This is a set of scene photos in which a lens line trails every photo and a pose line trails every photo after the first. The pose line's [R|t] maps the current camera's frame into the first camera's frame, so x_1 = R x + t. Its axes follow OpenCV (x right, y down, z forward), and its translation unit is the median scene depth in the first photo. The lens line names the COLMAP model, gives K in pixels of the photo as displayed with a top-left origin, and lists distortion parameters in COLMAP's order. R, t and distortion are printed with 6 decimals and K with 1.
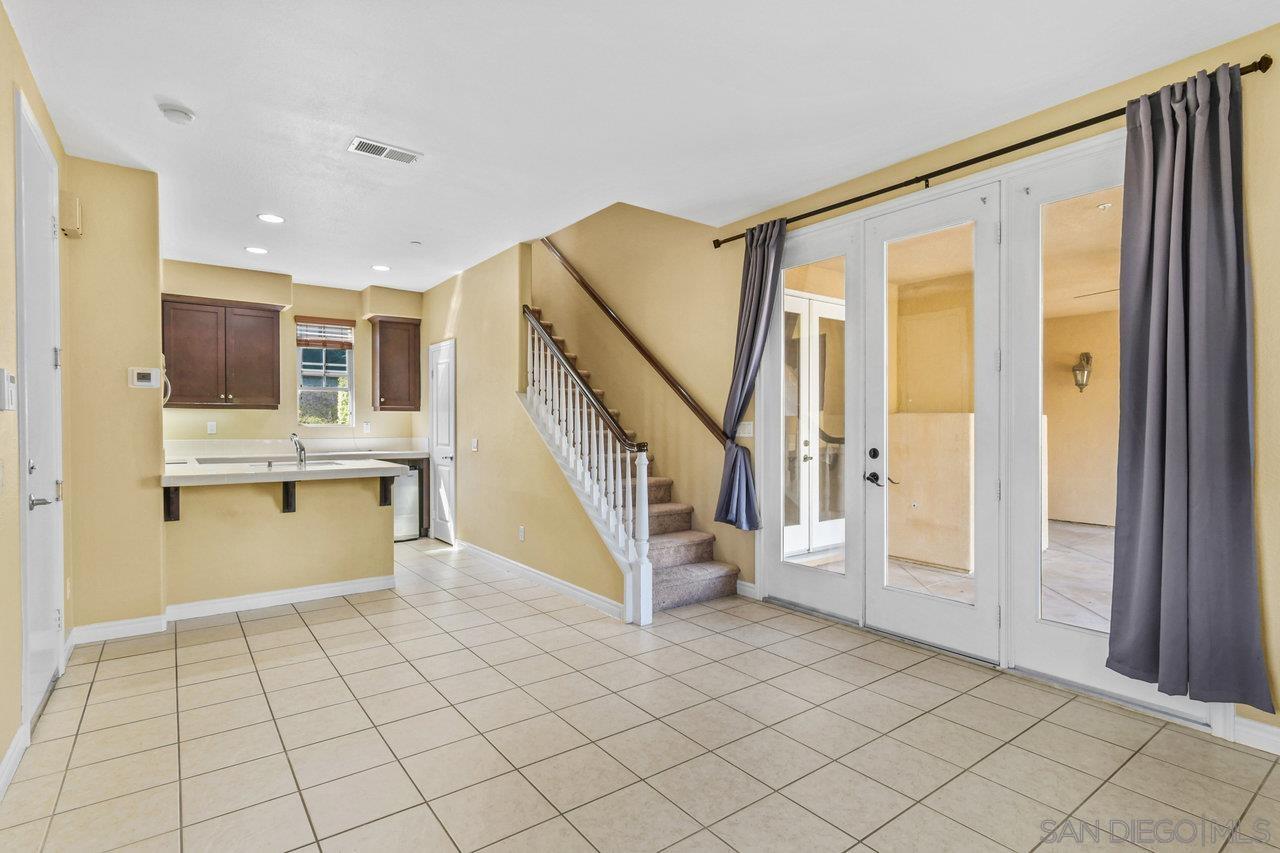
lens RADIAL K [[628.4, 0, 642.3], [0, 628.4, 428.2], [0, 0, 1]] dist [0.002518, 0.000018]
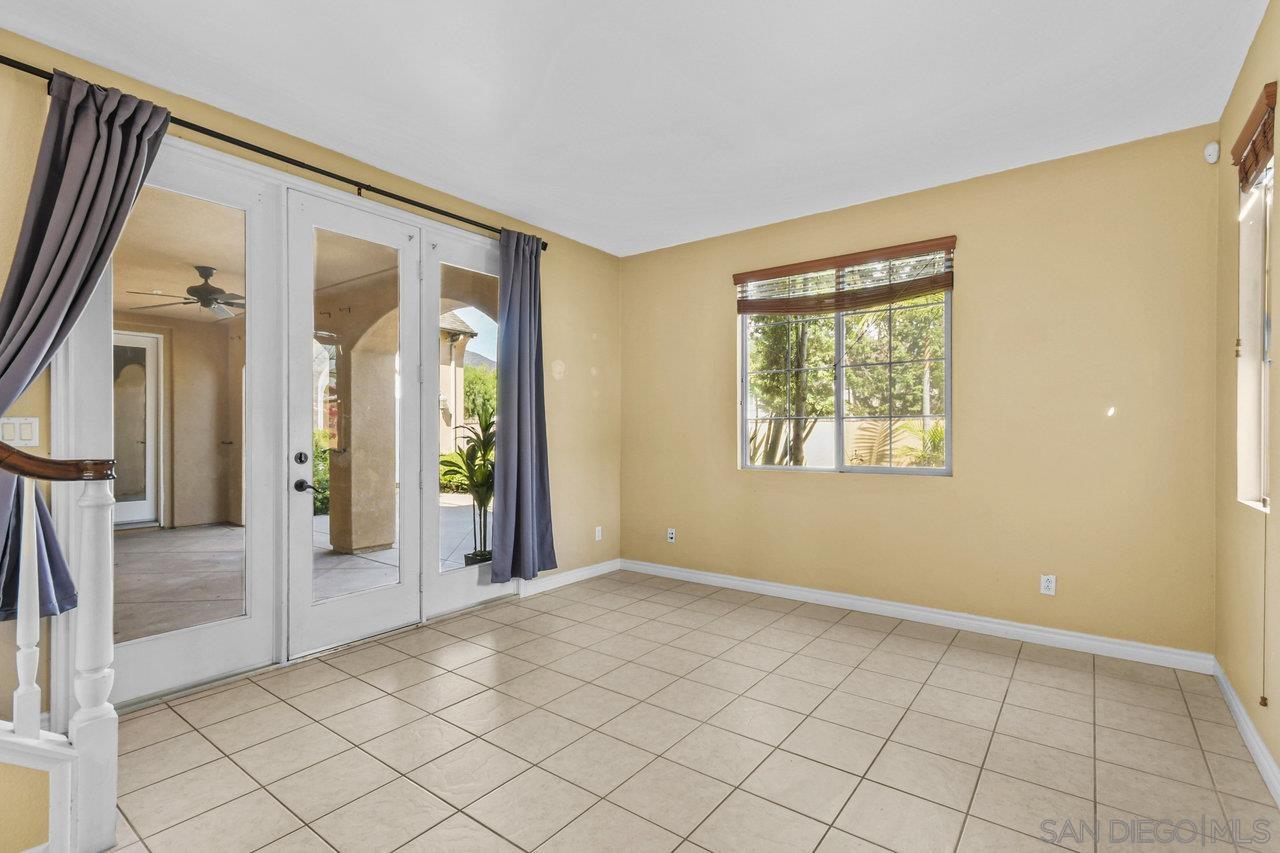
lens RADIAL K [[624.0, 0, 618.0], [0, 624.0, 428.0], [0, 0, 1]] dist [0.019959, 0.000013]
pose [[-0.264899, -0.002171, 0.964274, -0.655257], [-0.001429, 0.999997, 0.001859, -0.005591], [-0.964275, -0.000886, -0.264902, 0.870764]]
